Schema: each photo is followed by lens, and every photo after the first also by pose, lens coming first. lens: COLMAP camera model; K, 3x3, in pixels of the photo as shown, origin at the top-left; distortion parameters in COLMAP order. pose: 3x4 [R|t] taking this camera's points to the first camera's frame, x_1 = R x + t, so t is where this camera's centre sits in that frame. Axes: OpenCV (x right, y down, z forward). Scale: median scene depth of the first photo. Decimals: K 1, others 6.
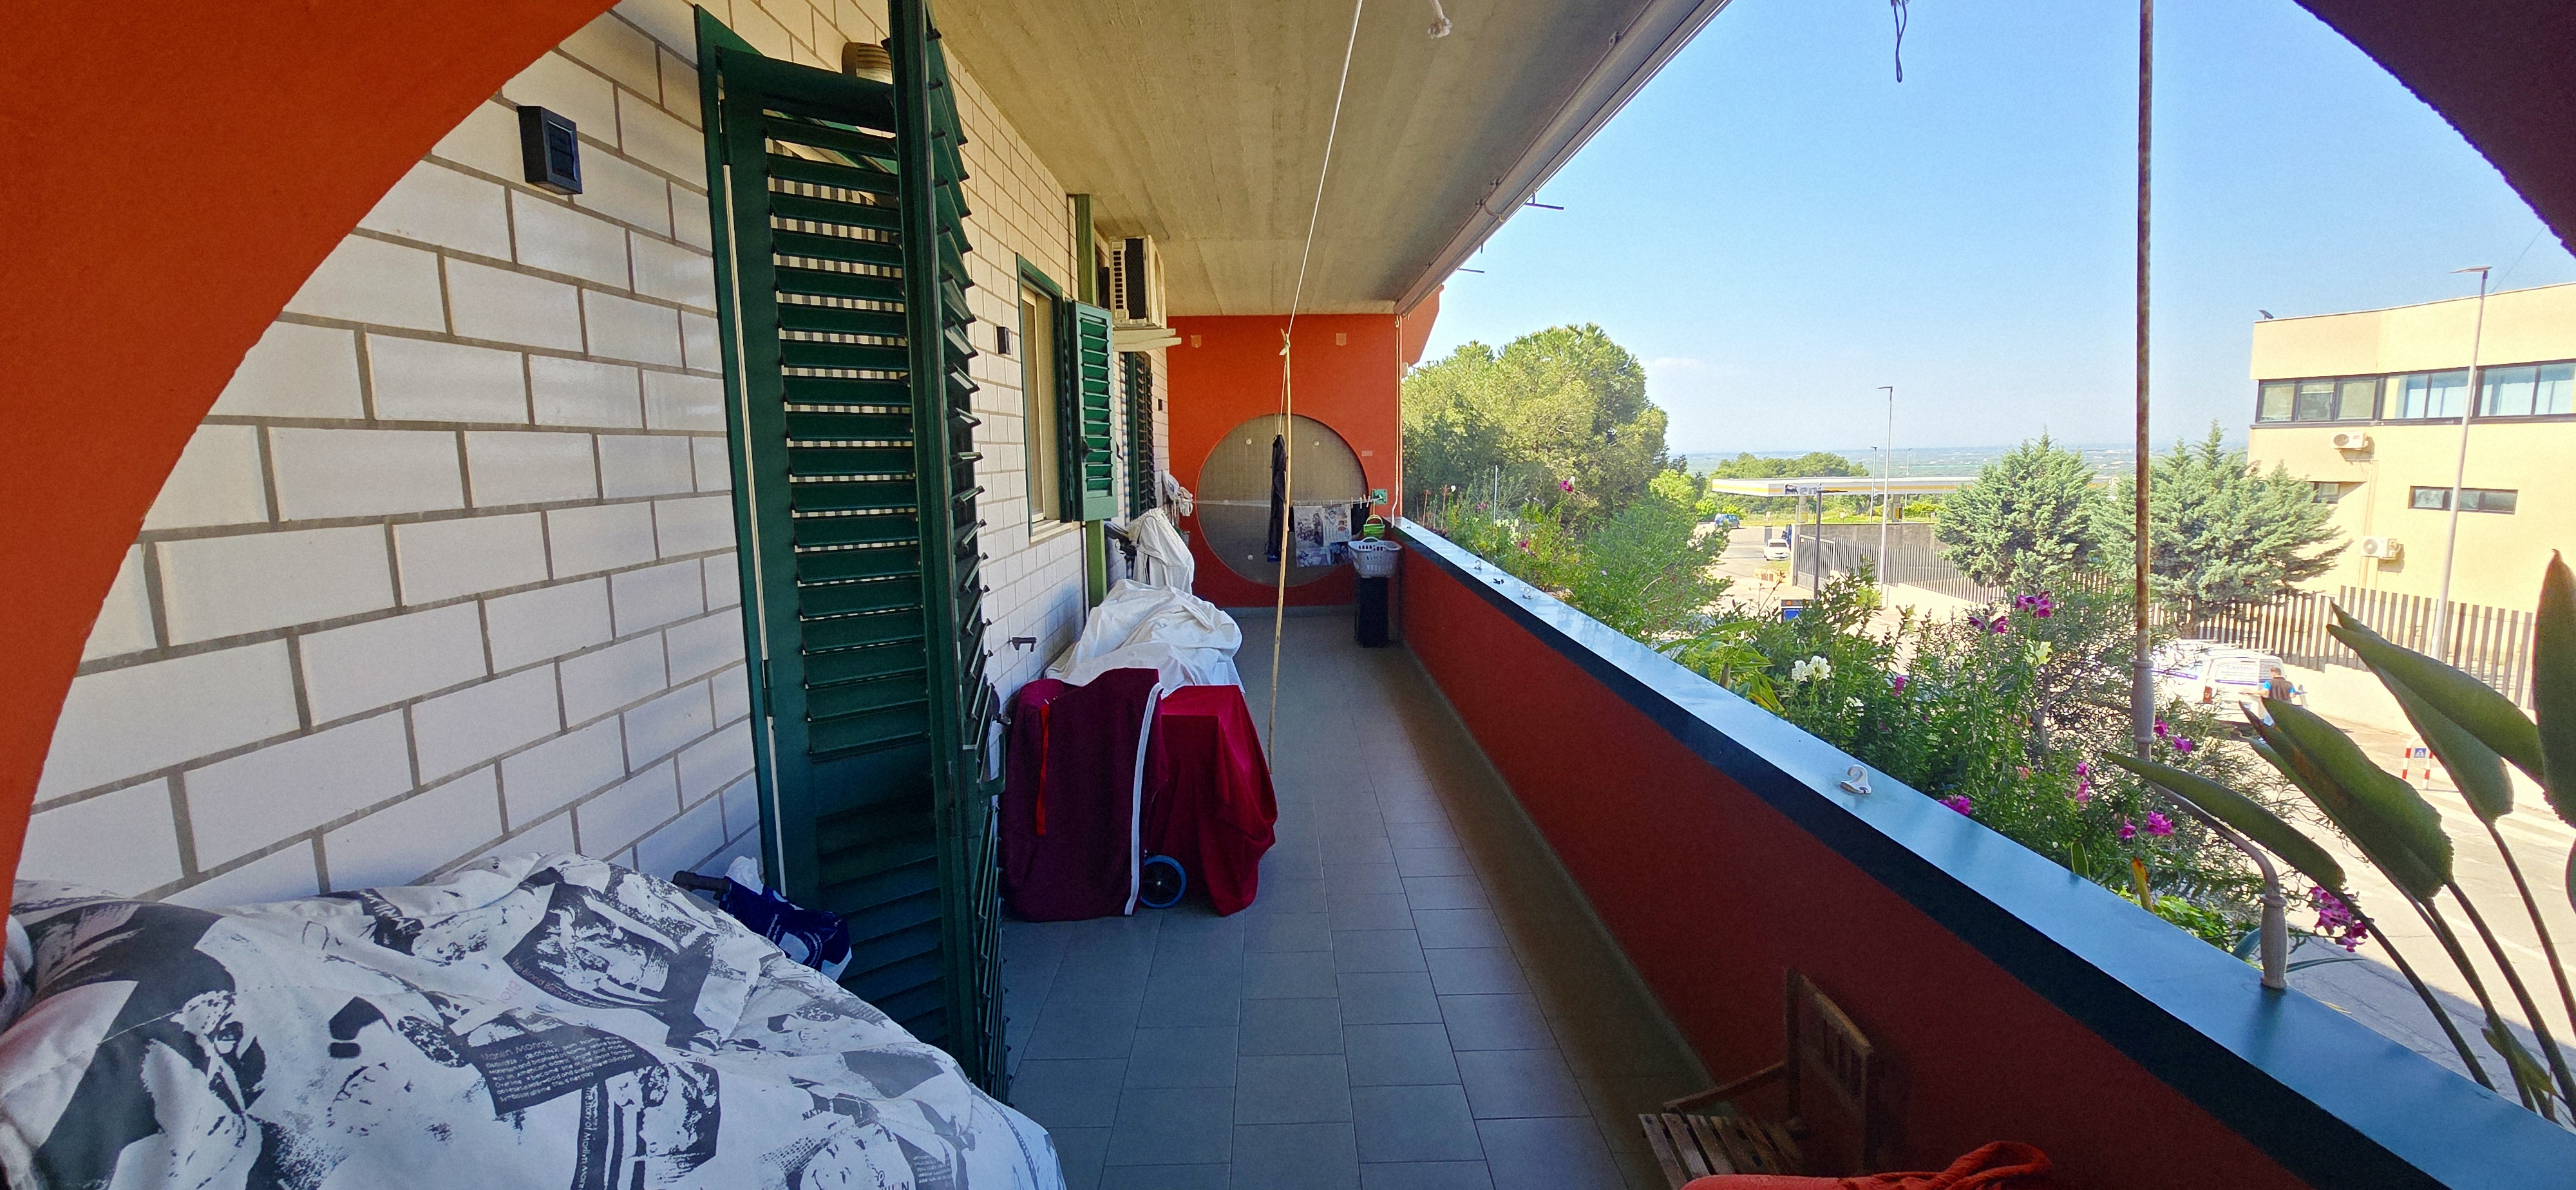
lens RADIAL K [[1047.5, 0, 1284.0], [0, 1047.5, 588.5], [0, 0, 1]] dist [-0.005532, 0.001155]
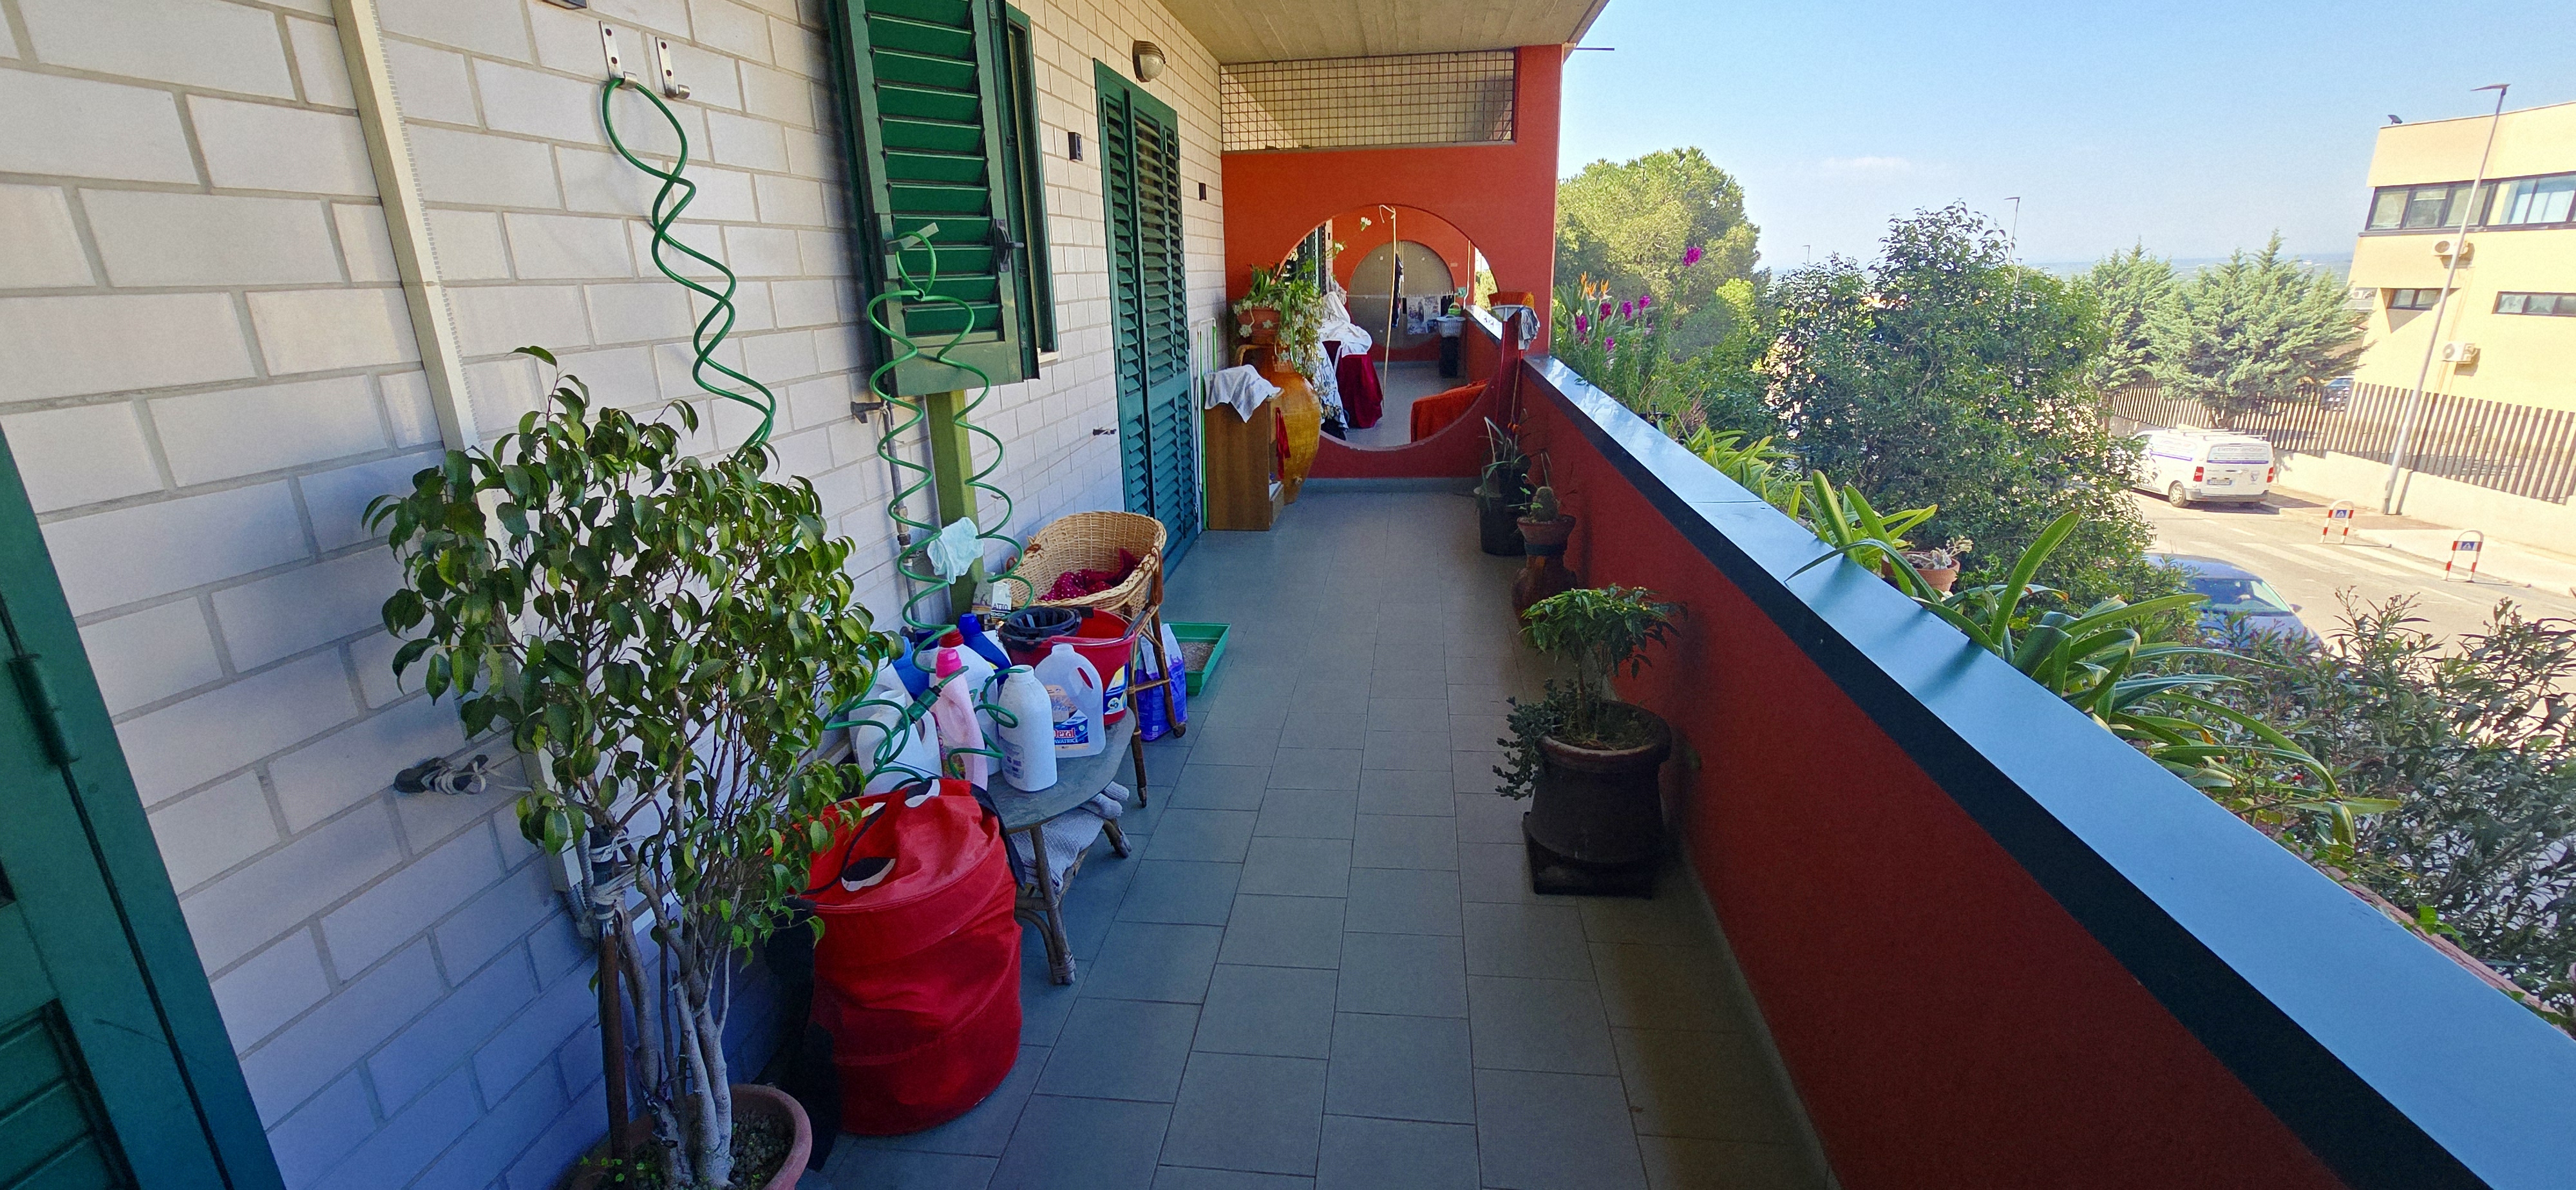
lens RADIAL K [[1047.5, 0, 1284.0], [0, 1047.5, 588.5], [0, 0, 1]] dist [-0.005532, 0.001155]
pose [[0.991320, 0.029490, -0.128121, 0.013873], [-0.008096, 0.986362, 0.164389, 0.034196], [0.131221, -0.161925, 0.978039, -0.236170]]
